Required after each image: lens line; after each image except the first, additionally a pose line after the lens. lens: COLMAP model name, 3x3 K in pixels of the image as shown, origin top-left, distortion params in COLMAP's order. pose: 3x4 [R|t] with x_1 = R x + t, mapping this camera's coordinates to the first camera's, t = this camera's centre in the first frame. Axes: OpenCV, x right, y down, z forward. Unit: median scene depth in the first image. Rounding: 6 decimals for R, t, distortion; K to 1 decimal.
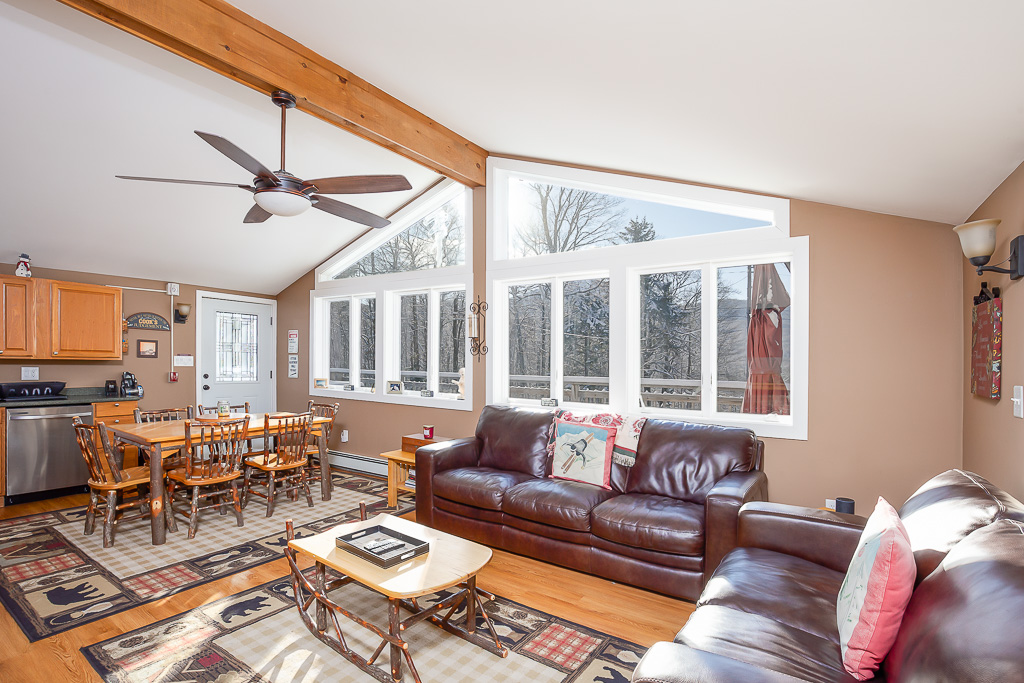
lens RADIAL K [[494.7, 0, 511.7], [0, 494.7, 348.1], [0, 0, 1]] dist [-0.004151, -0.000281]
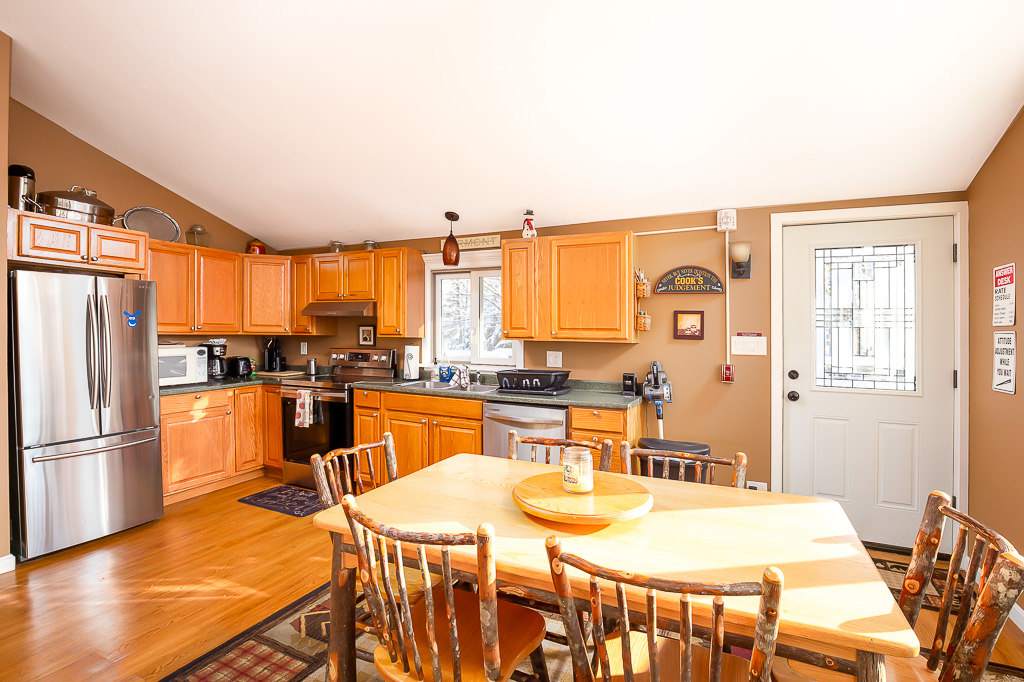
lens RADIAL K [[494.7, 0, 511.9], [0, 494.7, 341.5], [0, 0, 1]] dist [-0.004151, -0.000281]
pose [[0.157162, -0.005003, -0.987560, -0.153476], [0.013843, 0.999900, -0.002862, 0.019881], [0.987476, -0.013221, 0.157215, 0.654941]]
